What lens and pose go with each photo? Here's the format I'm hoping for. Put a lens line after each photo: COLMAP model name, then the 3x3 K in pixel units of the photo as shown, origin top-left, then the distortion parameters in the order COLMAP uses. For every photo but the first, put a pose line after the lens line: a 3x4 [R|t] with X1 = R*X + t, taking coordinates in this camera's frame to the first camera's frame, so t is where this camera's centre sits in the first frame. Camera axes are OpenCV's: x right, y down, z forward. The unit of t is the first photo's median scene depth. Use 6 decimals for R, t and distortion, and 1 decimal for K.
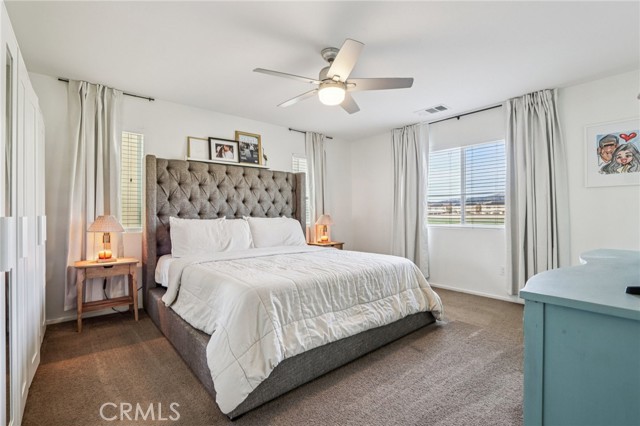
lens RADIAL K [[294.7, 0, 320.0], [0, 294.7, 213.0], [0, 0, 1]] dist [-0.002560, 0.000026]
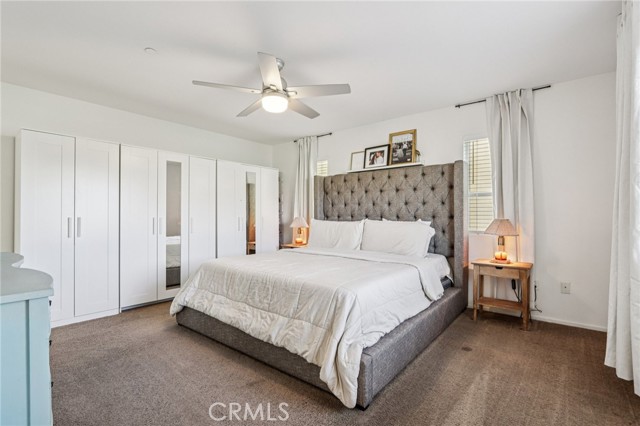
lens RADIAL K [[294.7, 0, 320.0], [0, 294.7, 213.0], [0, 0, 1]] dist [-0.002560, 0.000026]
pose [[0.194866, -0.009758, -0.980781, 0.680089], [-0.004250, 0.999933, -0.010793, 0.002531], [0.980821, 0.006271, 0.194812, 0.595850]]
